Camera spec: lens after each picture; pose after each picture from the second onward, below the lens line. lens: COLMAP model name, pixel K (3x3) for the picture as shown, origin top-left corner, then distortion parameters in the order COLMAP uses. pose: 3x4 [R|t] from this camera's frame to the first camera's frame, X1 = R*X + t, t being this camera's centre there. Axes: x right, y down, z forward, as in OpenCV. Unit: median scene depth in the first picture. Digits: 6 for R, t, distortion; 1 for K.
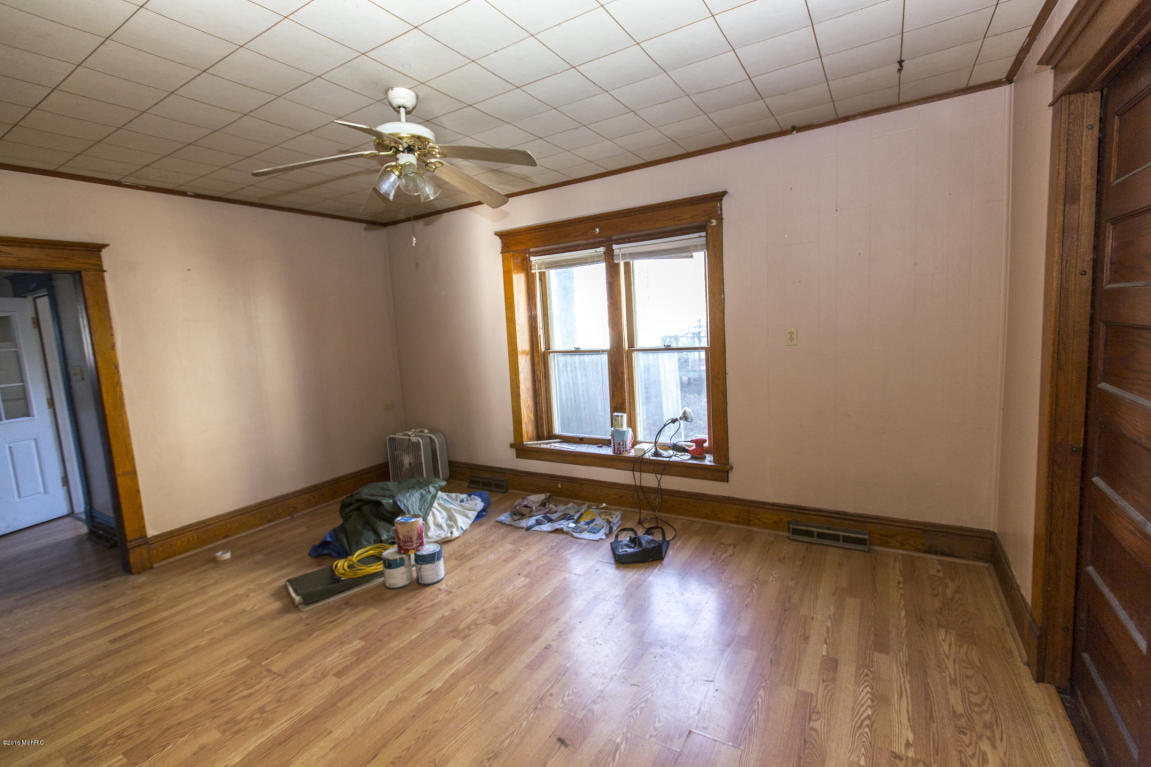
lens RADIAL K [[505.5, 0, 574.9], [0, 505.5, 378.9], [0, 0, 1]] dist [-0.001594, 0.000019]
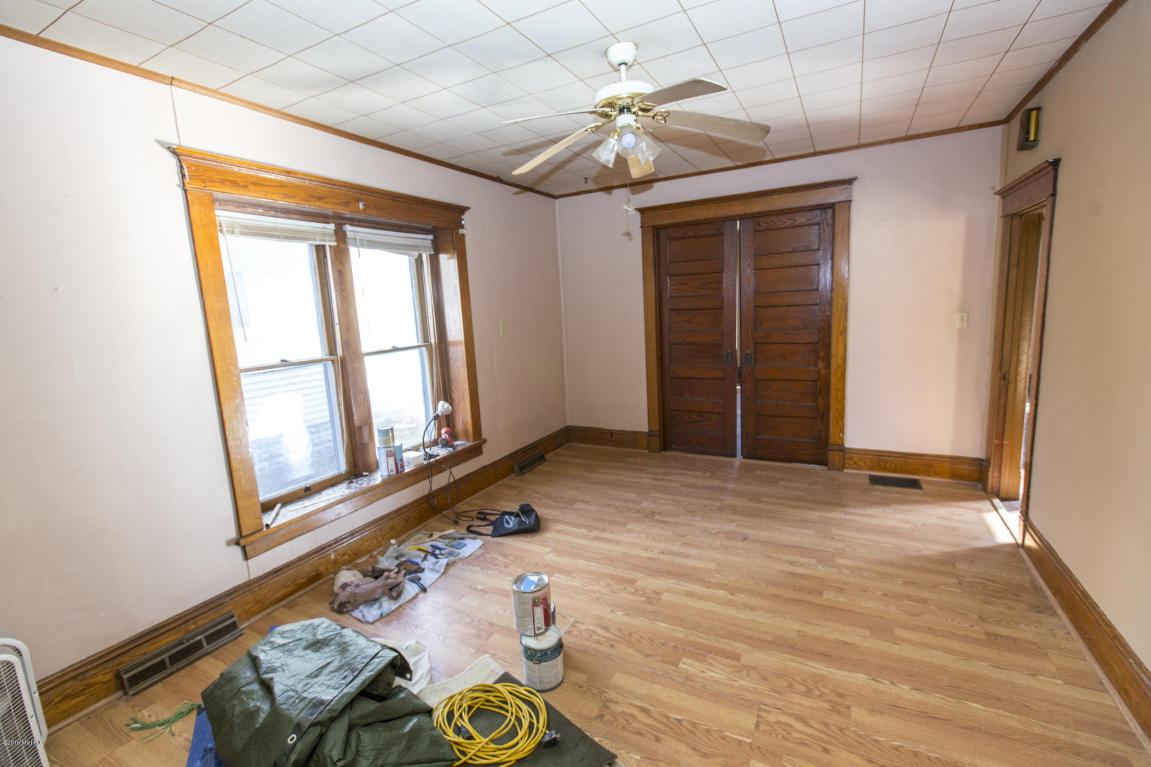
lens RADIAL K [[505.5, 0, 577.0], [0, 505.5, 380.8], [0, 0, 1]] dist [-0.001594, 0.000019]
pose [[-0.052655, -0.092442, 0.994325, -0.924662], [0.168380, 0.980628, 0.100086, -0.047257], [-0.984315, 0.172694, -0.036069, 0.850520]]
